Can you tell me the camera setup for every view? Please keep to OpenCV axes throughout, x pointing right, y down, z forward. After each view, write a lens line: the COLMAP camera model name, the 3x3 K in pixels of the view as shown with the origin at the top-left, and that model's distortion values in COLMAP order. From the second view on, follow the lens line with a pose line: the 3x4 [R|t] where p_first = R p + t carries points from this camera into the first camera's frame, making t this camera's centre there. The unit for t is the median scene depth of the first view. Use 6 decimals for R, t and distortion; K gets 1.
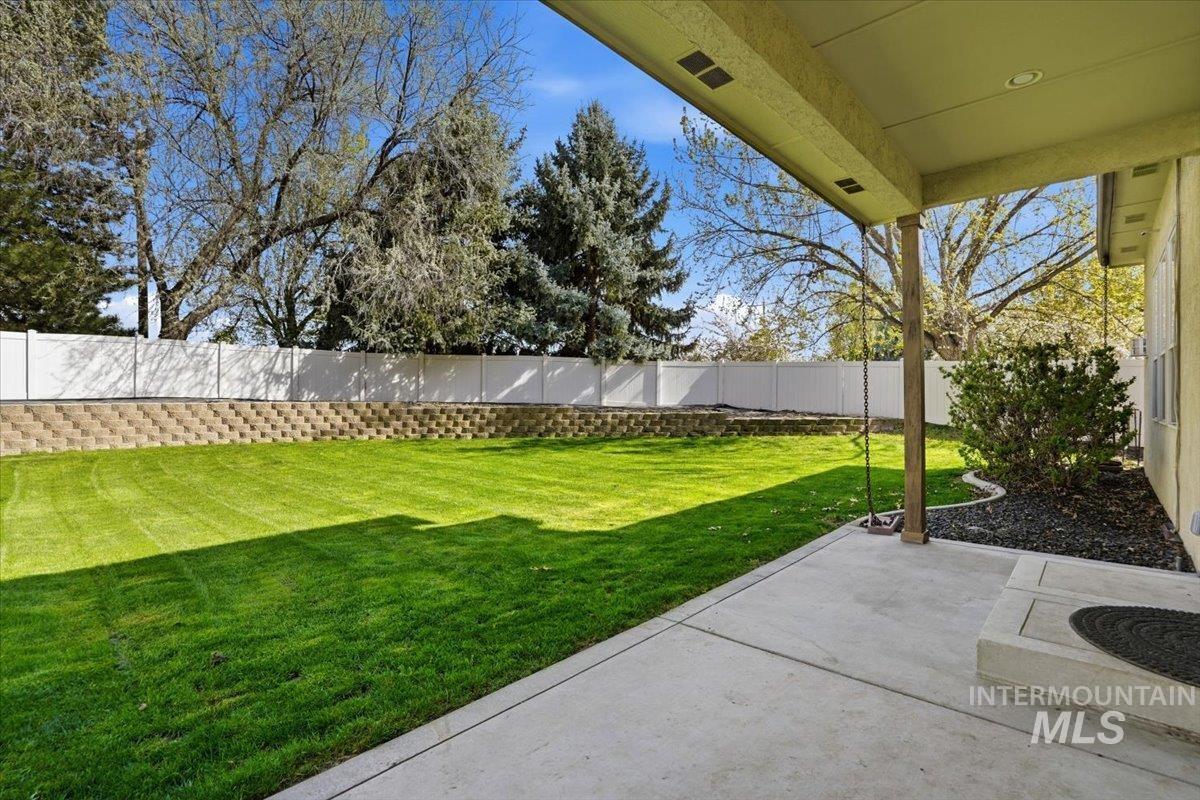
lens RADIAL K [[564.2, 0, 600.0], [0, 564.2, 400.0], [0, 0, 1]] dist [-0.000842, 0.001338]
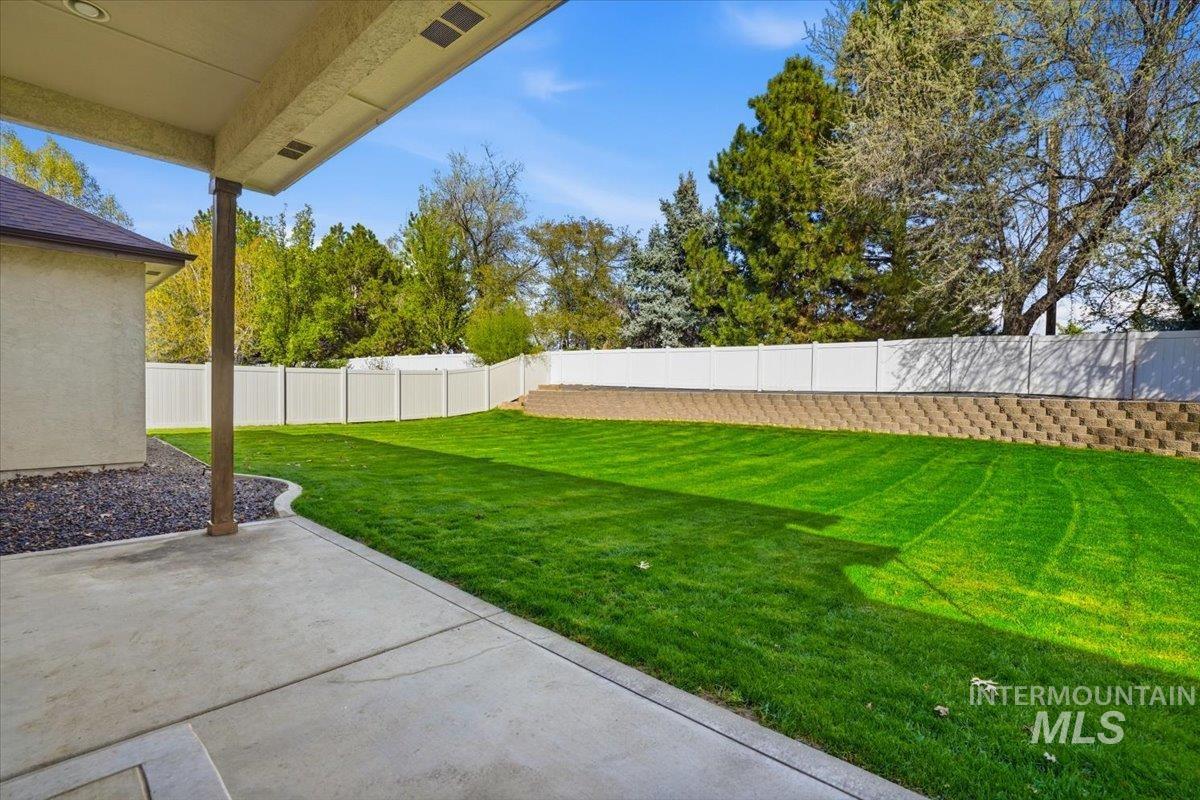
lens RADIAL K [[564.2, 0, 600.0], [0, 564.2, 400.0], [0, 0, 1]] dist [-0.000842, 0.001338]
pose [[0.006292, 0.025376, -0.999658, 0.284304], [-0.021812, 0.999444, 0.025234, -0.001127], [0.999742, 0.021646, 0.006842, 0.308993]]
